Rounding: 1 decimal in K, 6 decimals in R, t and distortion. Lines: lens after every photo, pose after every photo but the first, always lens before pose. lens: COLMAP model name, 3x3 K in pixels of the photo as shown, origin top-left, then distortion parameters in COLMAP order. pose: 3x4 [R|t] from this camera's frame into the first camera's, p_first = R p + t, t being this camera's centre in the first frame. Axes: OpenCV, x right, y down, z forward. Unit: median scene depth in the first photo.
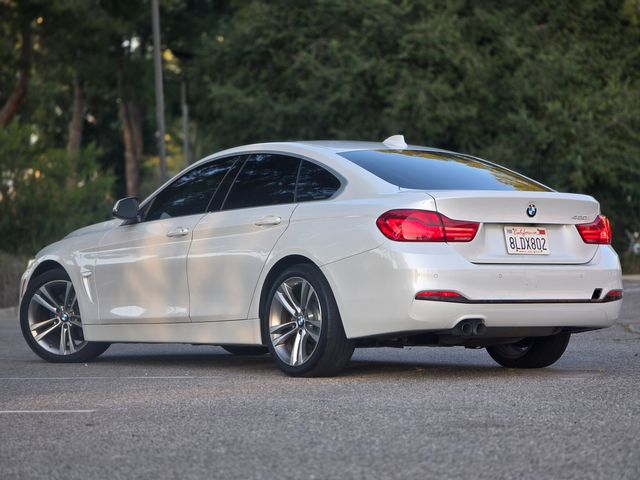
lens RADIAL K [[2096.2, 0, 320.0], [0, 2096.2, 240.0], [0, 0, 1]] dist [0.197610, 1.137408]
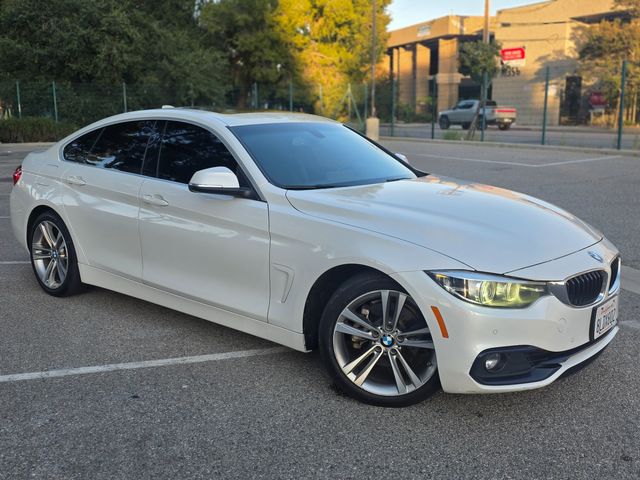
lens RADIAL K [[657.4, 0, 317.4], [0, 657.4, 234.6], [0, 0, 1]] dist [0.048079, -0.041811]
pose [[0.907334, -0.051764, 0.417212, -0.139412], [-0.028321, 0.982611, 0.183503, -0.038972], [-0.419456, -0.178314, 0.890090, 0.802437]]
